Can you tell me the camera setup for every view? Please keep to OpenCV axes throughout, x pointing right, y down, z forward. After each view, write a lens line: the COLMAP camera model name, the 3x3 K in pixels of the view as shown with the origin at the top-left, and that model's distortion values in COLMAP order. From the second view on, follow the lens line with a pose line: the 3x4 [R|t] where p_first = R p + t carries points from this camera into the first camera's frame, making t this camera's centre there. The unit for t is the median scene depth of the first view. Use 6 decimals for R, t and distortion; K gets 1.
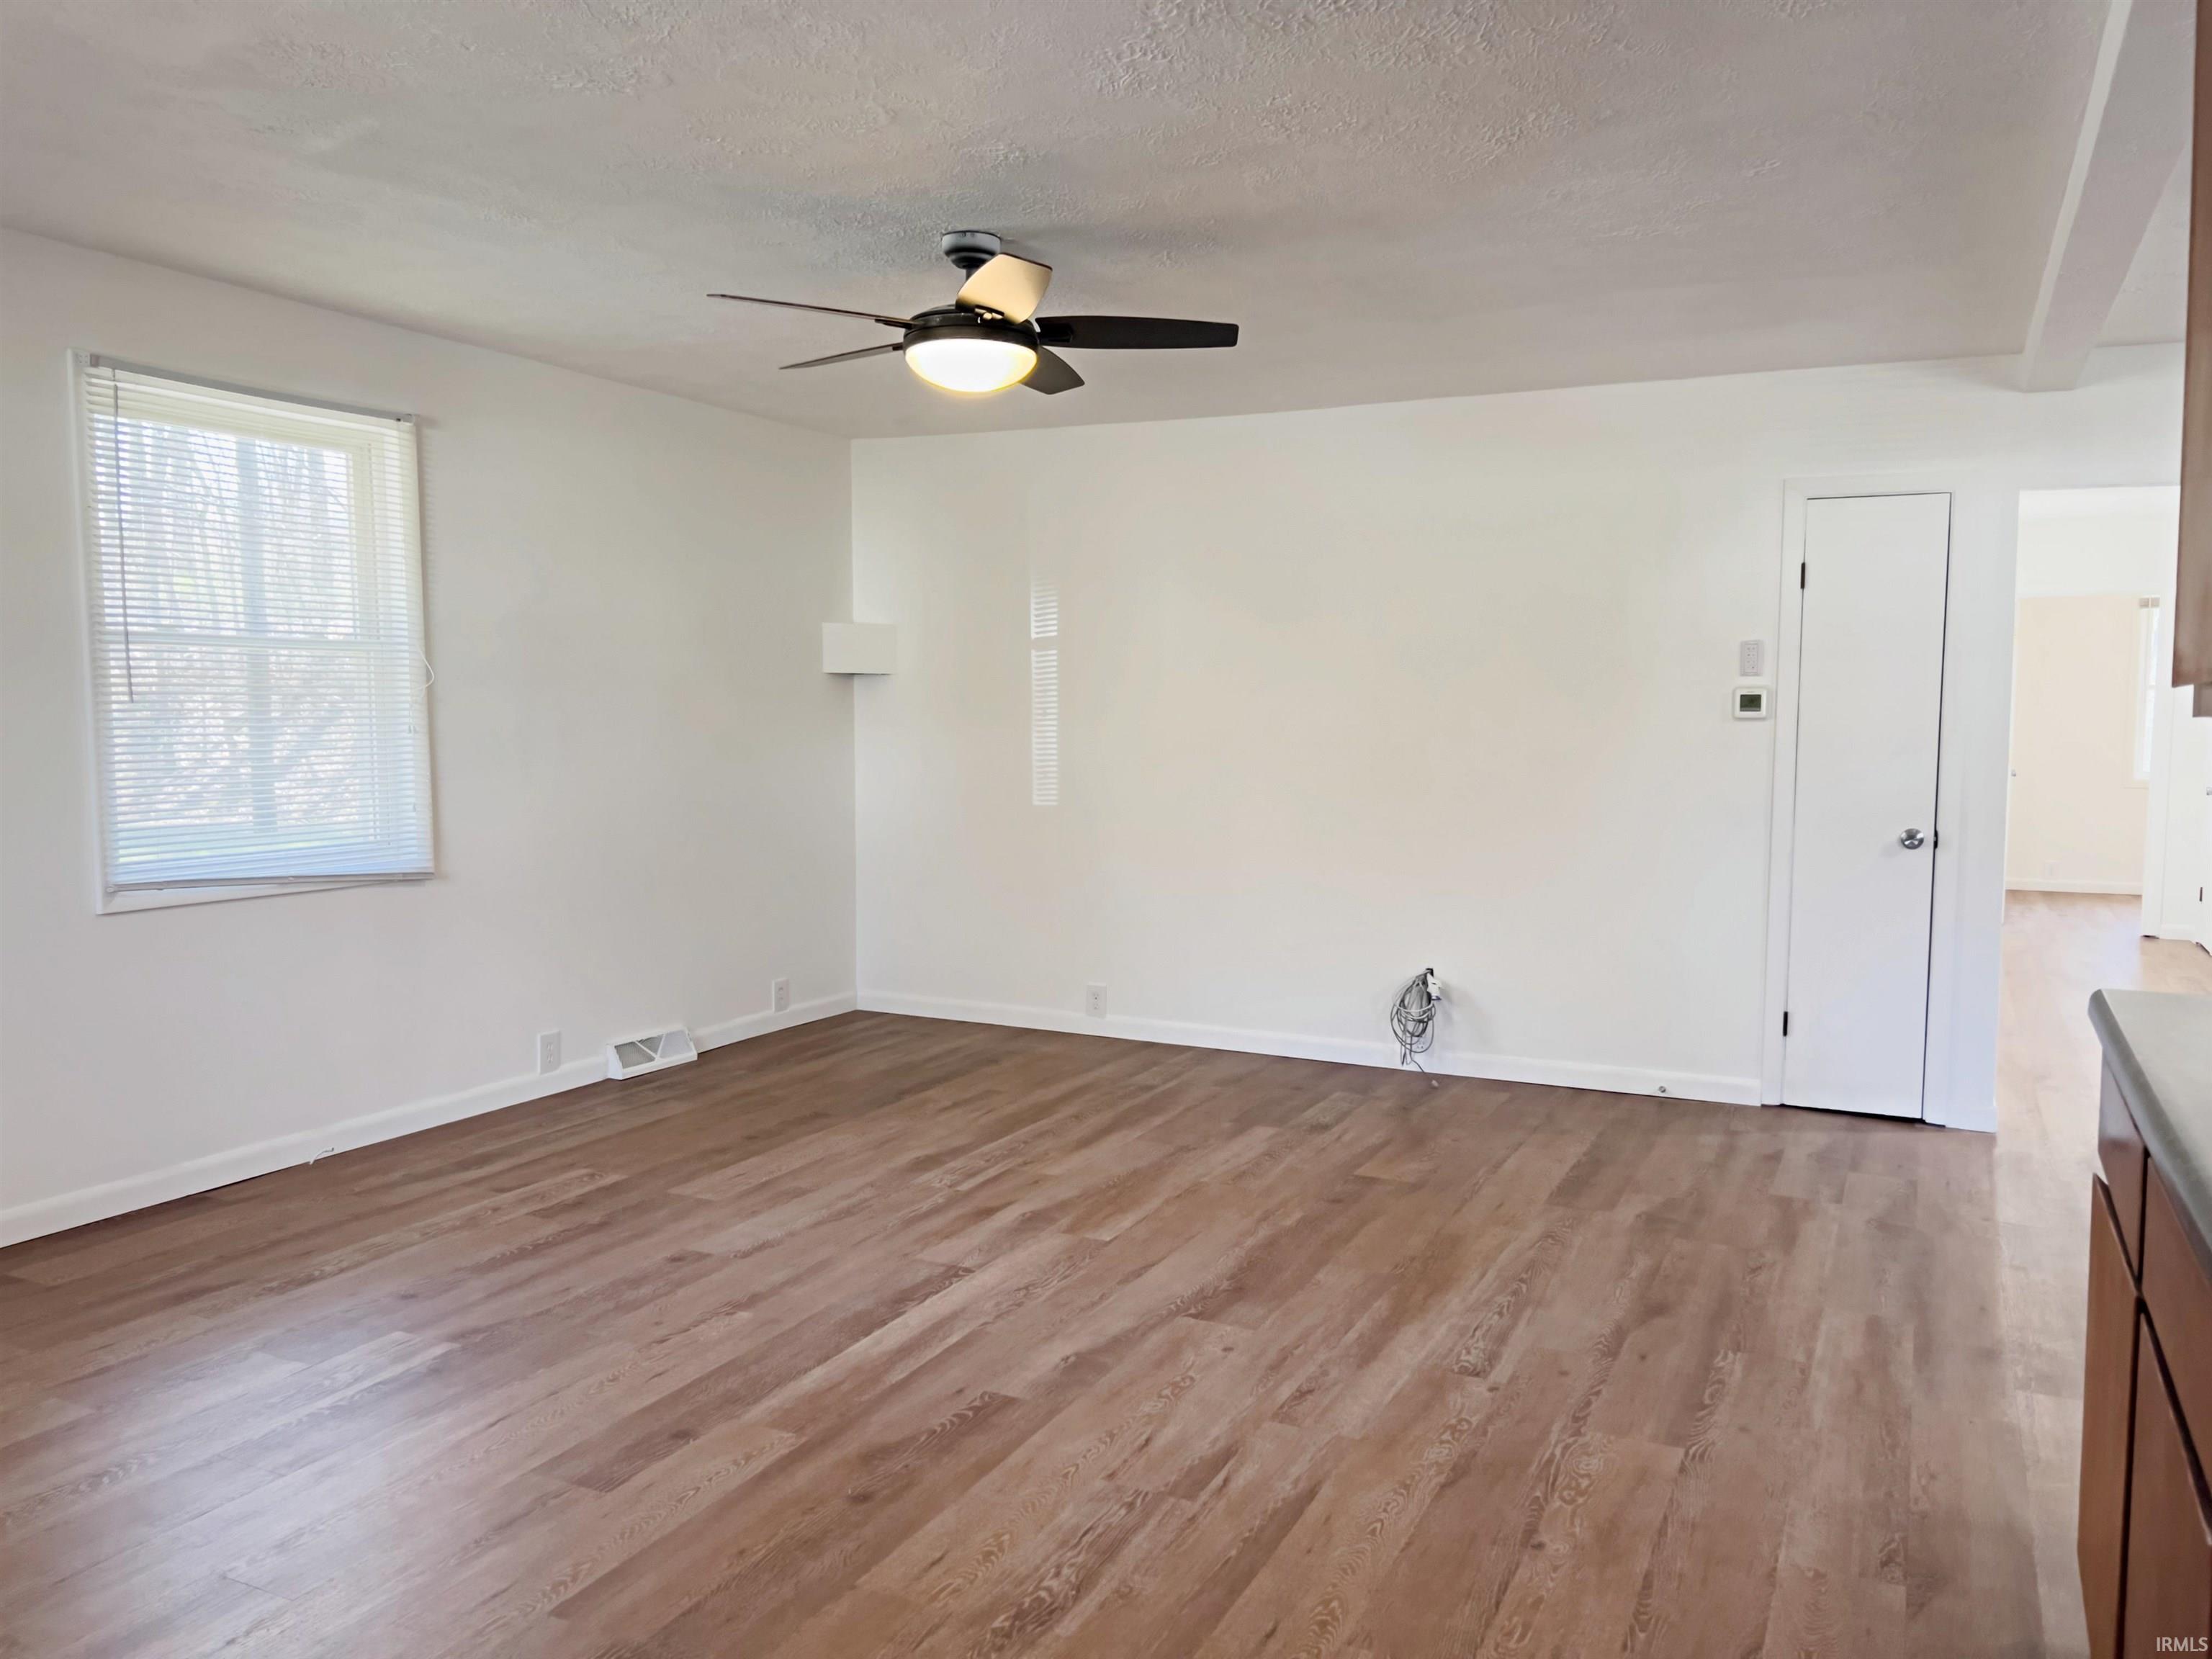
lens RADIAL K [[1691.6, 0, 1101.4], [0, 1691.6, 827.0], [0, 0, 1]] dist [0.055395, -0.019189]
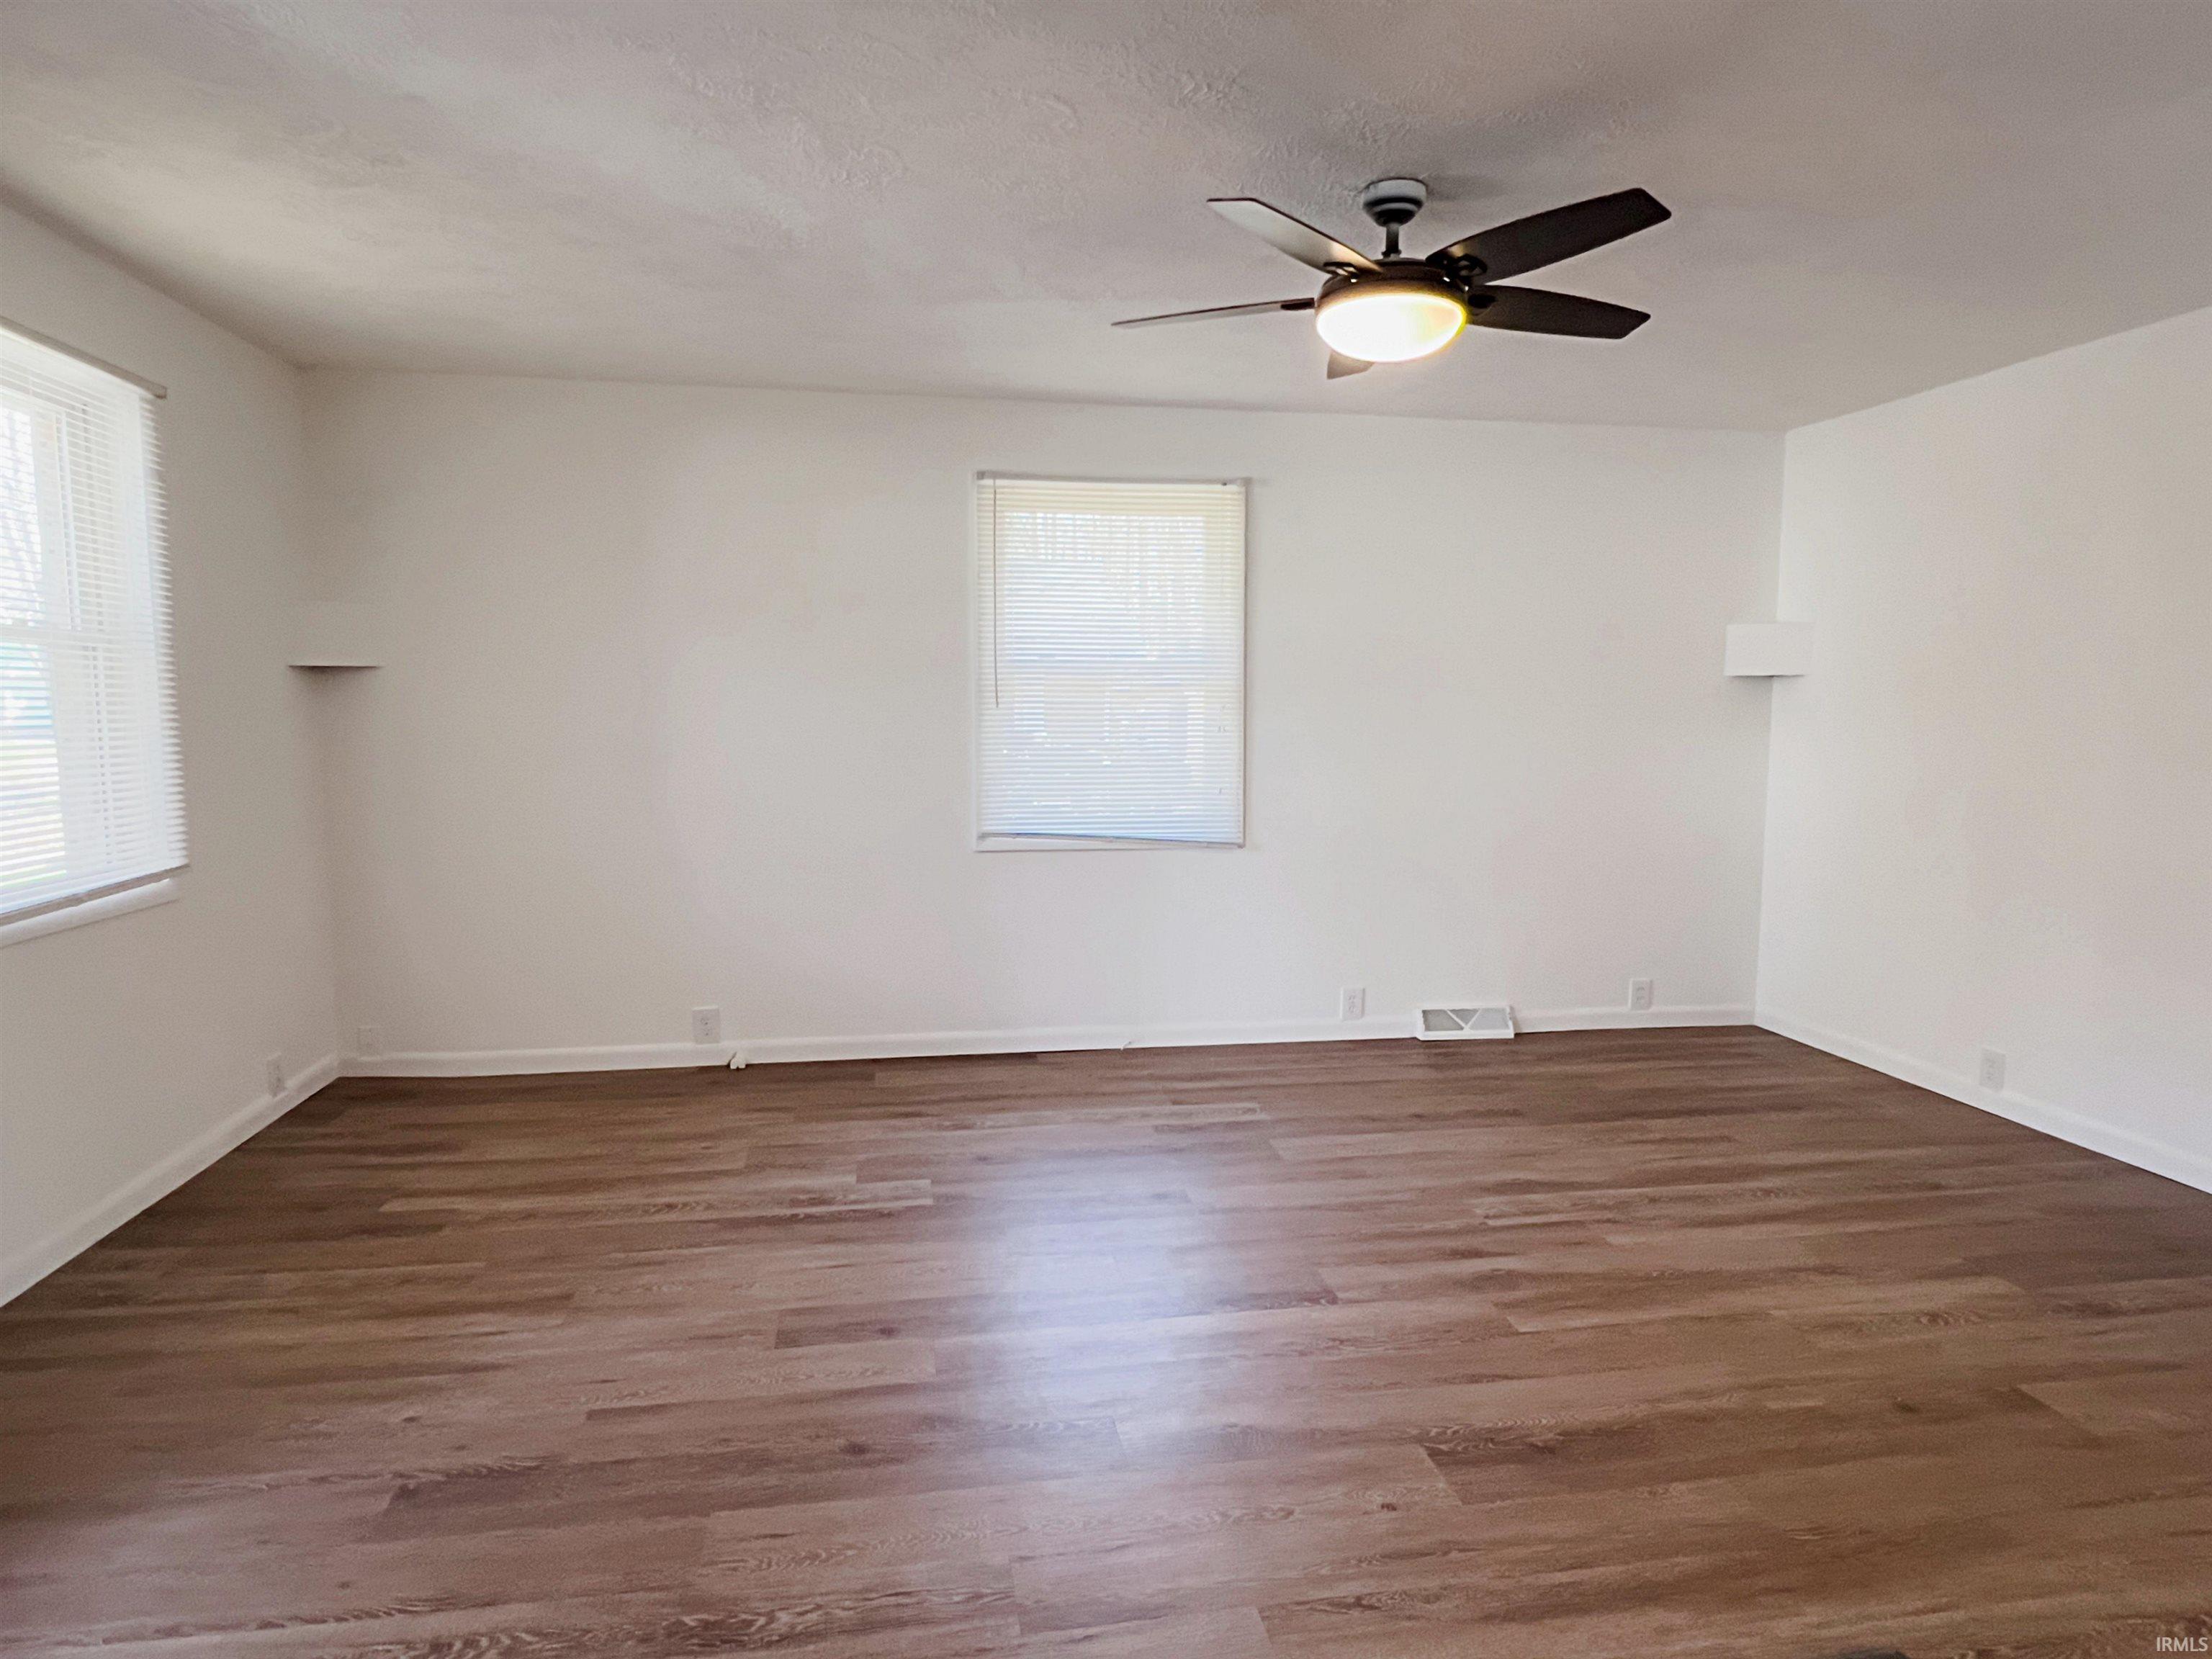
lens RADIAL K [[1288.9, 0, 1103.0], [0, 1288.9, 839.4], [0, 0, 1]] dist [0.009547, -0.008698]
pose [[0.575612, 0.076179, -0.814167, 0.353467], [-0.058480, 0.996937, 0.051935, -0.021510], [0.815629, 0.017718, 0.578304, 0.405828]]
